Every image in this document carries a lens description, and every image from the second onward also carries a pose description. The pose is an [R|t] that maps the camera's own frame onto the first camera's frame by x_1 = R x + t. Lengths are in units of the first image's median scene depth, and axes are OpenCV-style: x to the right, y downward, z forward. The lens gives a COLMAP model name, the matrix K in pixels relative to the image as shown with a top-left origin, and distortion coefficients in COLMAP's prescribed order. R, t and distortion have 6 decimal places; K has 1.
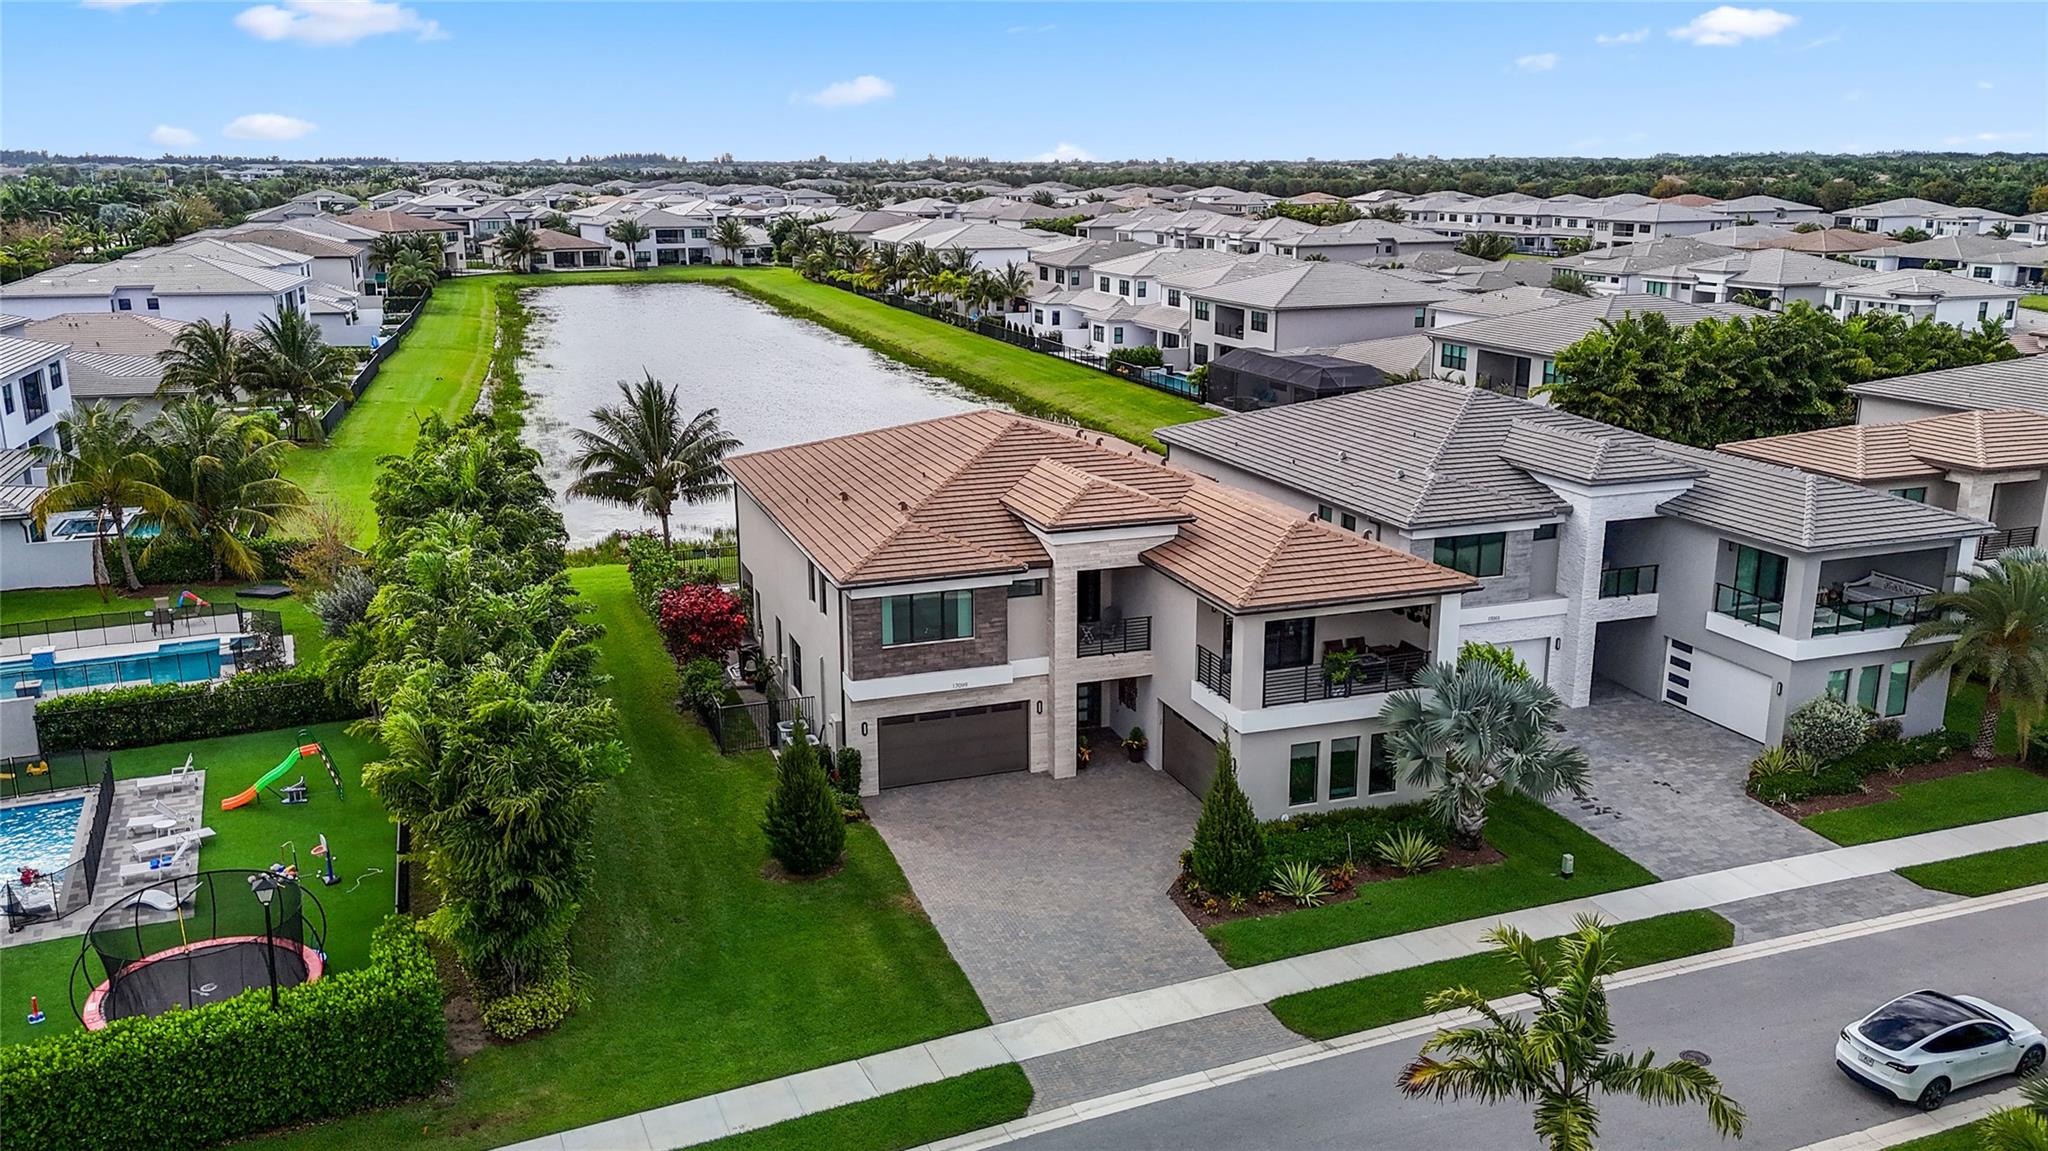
lens RADIAL K [[1567.3, 0, 1024.0], [0, 1567.3, 575.5], [0, 0, 1]] dist [0.127737, -0.238748]
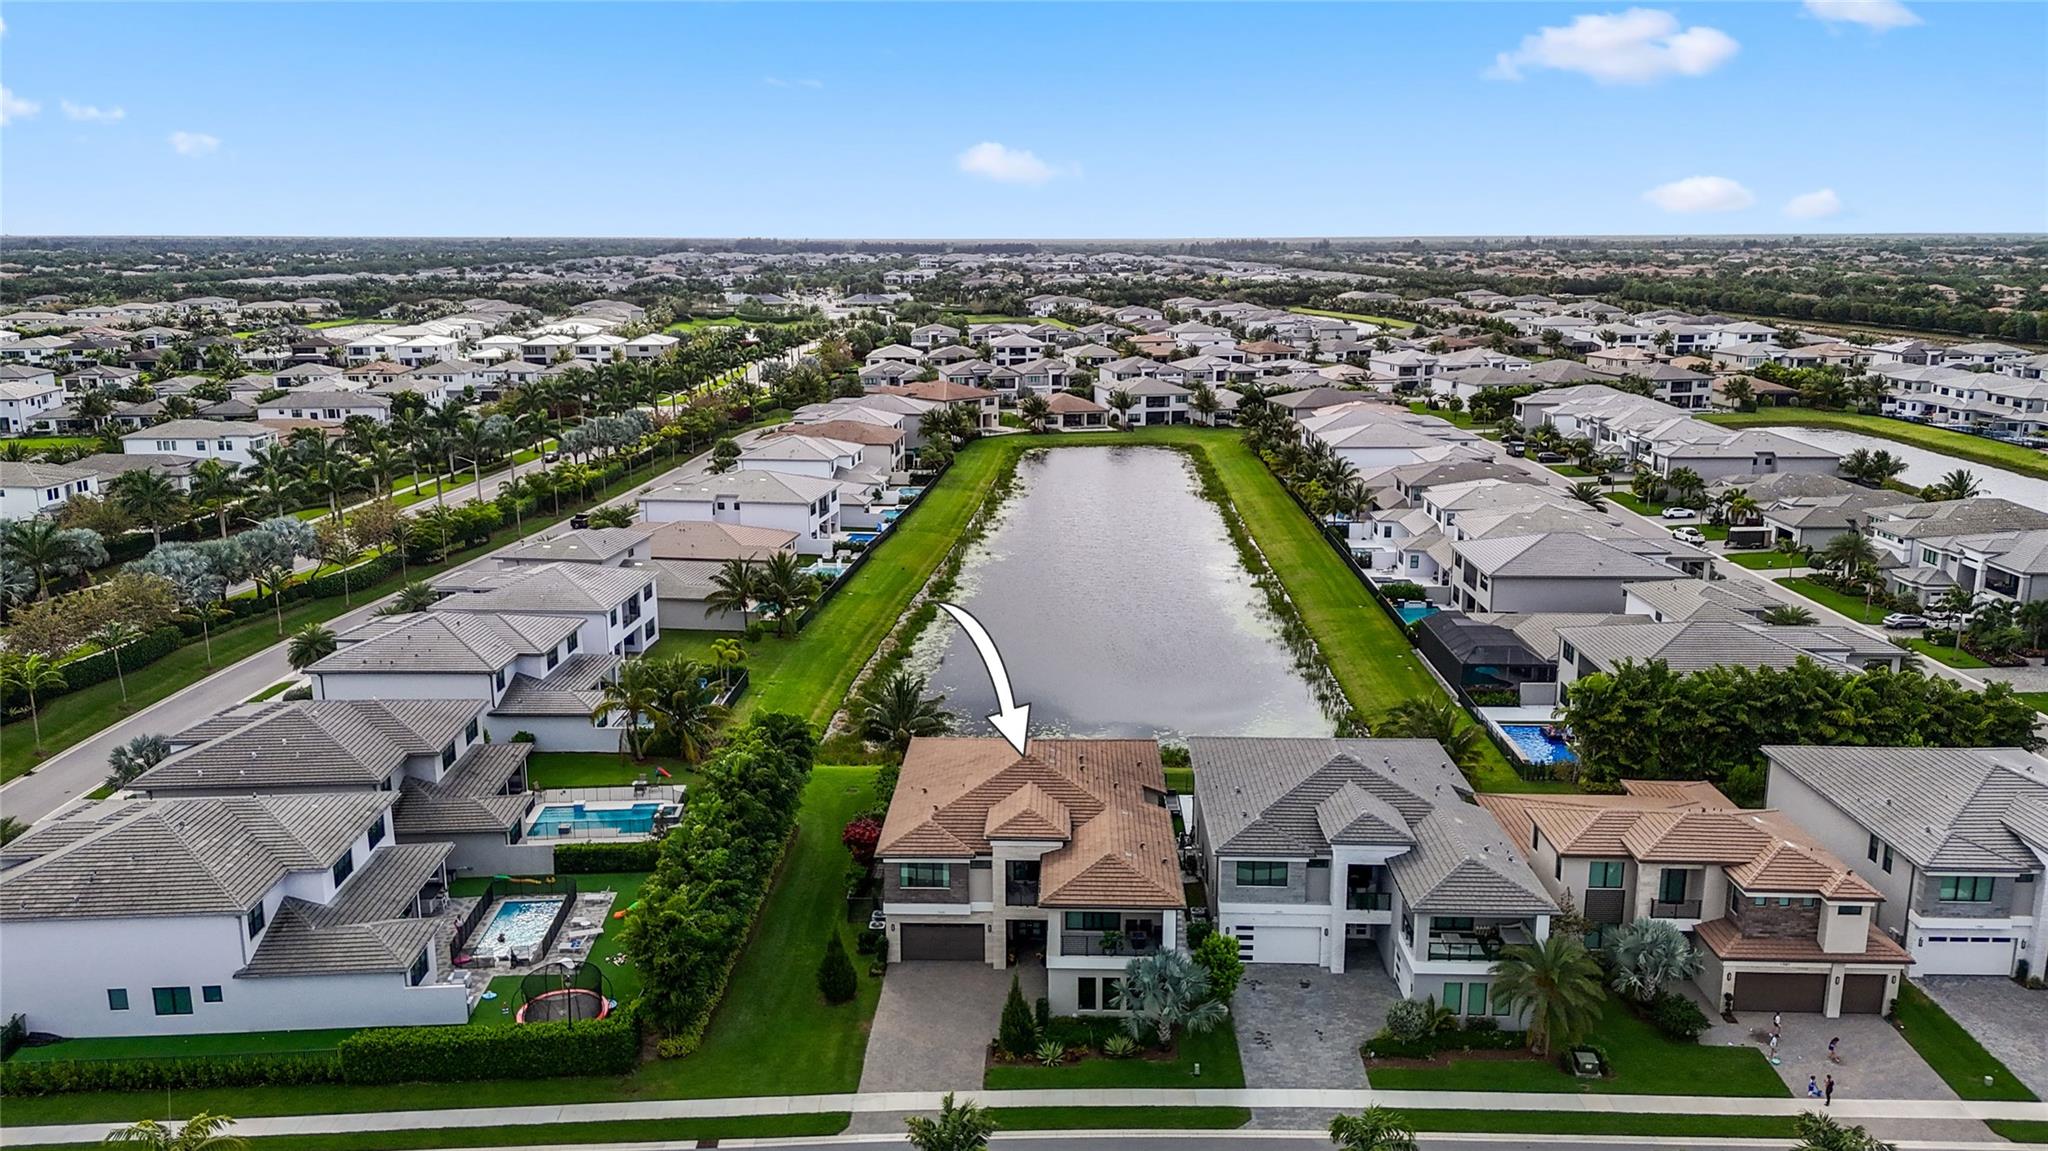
lens RADIAL K [[1502.2, 0, 1031.7], [0, 1502.2, 575.0], [0, 0, 1]] dist [0.090343, -0.107632]
pose [[0.931407, 0.078712, -0.355368, 0.651198], [-0.091596, 0.995604, -0.019548, -0.298729], [0.352267, 0.050758, 0.934522, -0.662834]]
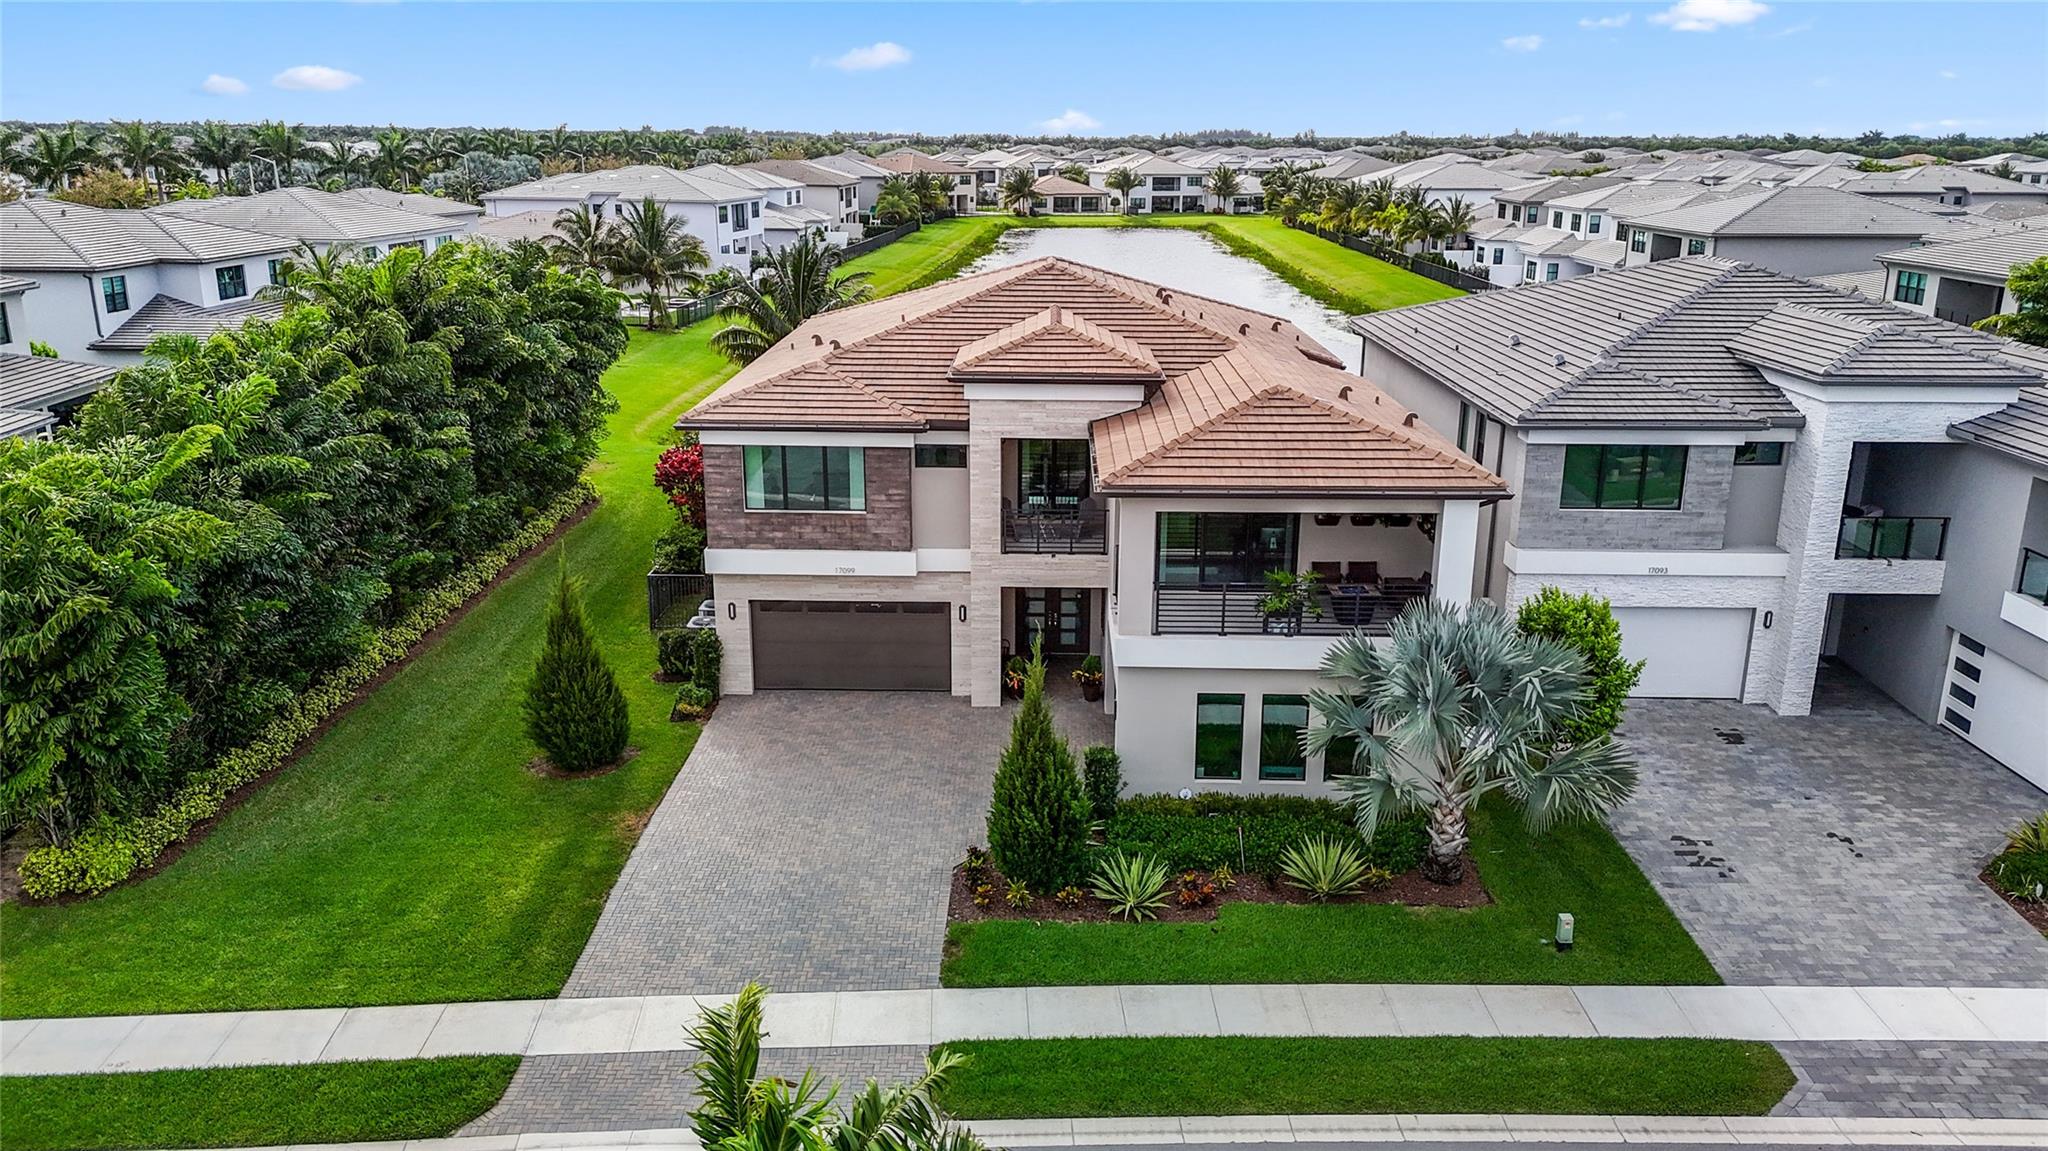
lens RADIAL K [[1502.2, 0, 1031.7], [0, 1502.2, 575.0], [0, 0, 1]] dist [0.090343, -0.107632]
pose [[0.936553, 0.104809, -0.334490, 0.288012], [-0.096635, 0.994474, 0.041036, 0.030884], [0.336942, -0.006109, 0.941505, 0.306102]]
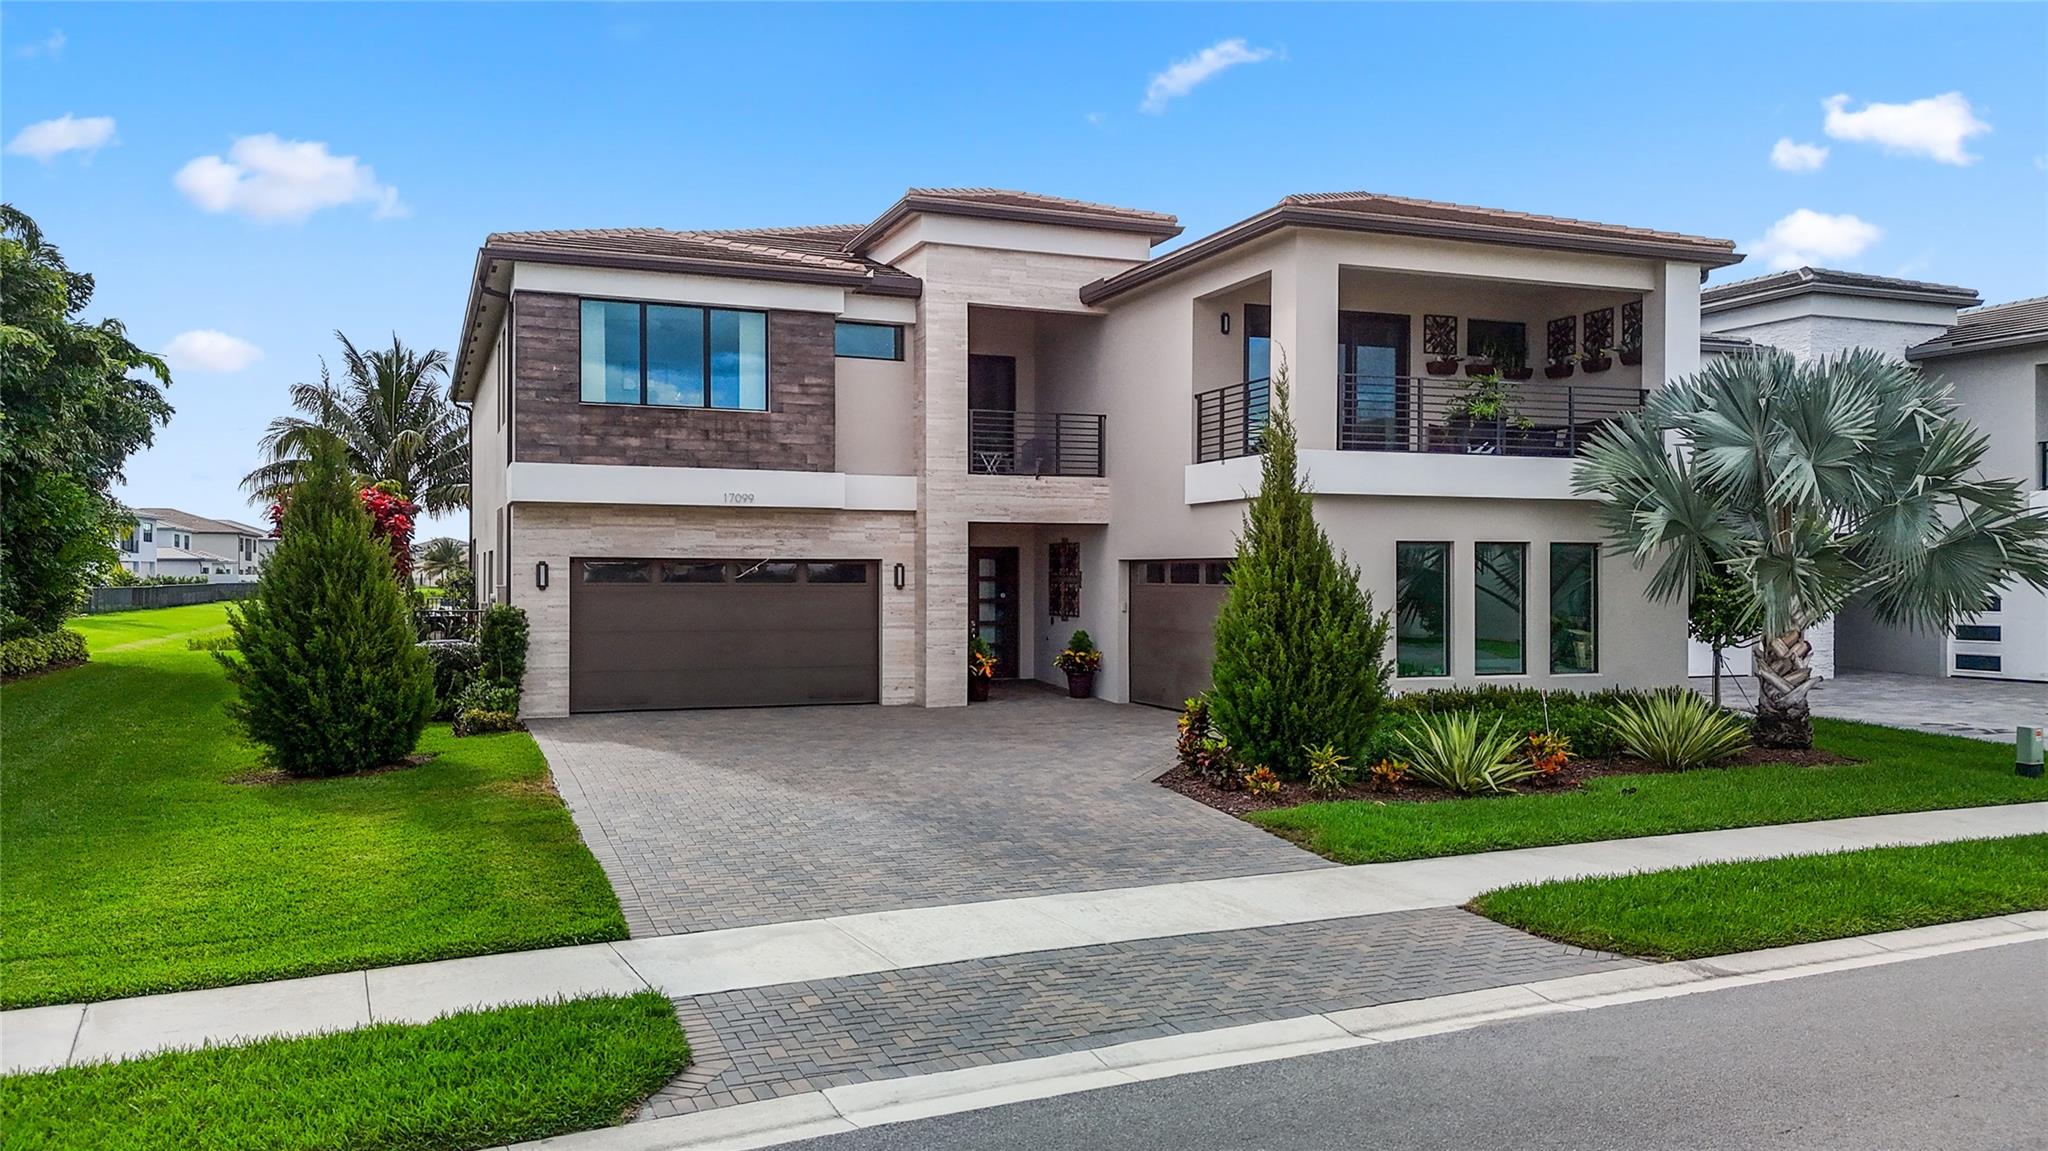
lens RADIAL K [[1502.2, 0, 1031.7], [0, 1502.2, 575.0], [0, 0, 1]] dist [0.090343, -0.107632]
pose [[0.999297, 0.003017, 0.037361, 0.035674], [0.006567, 0.967250, -0.253741, 0.212011], [-0.036903, 0.253808, 0.966550, 0.501209]]
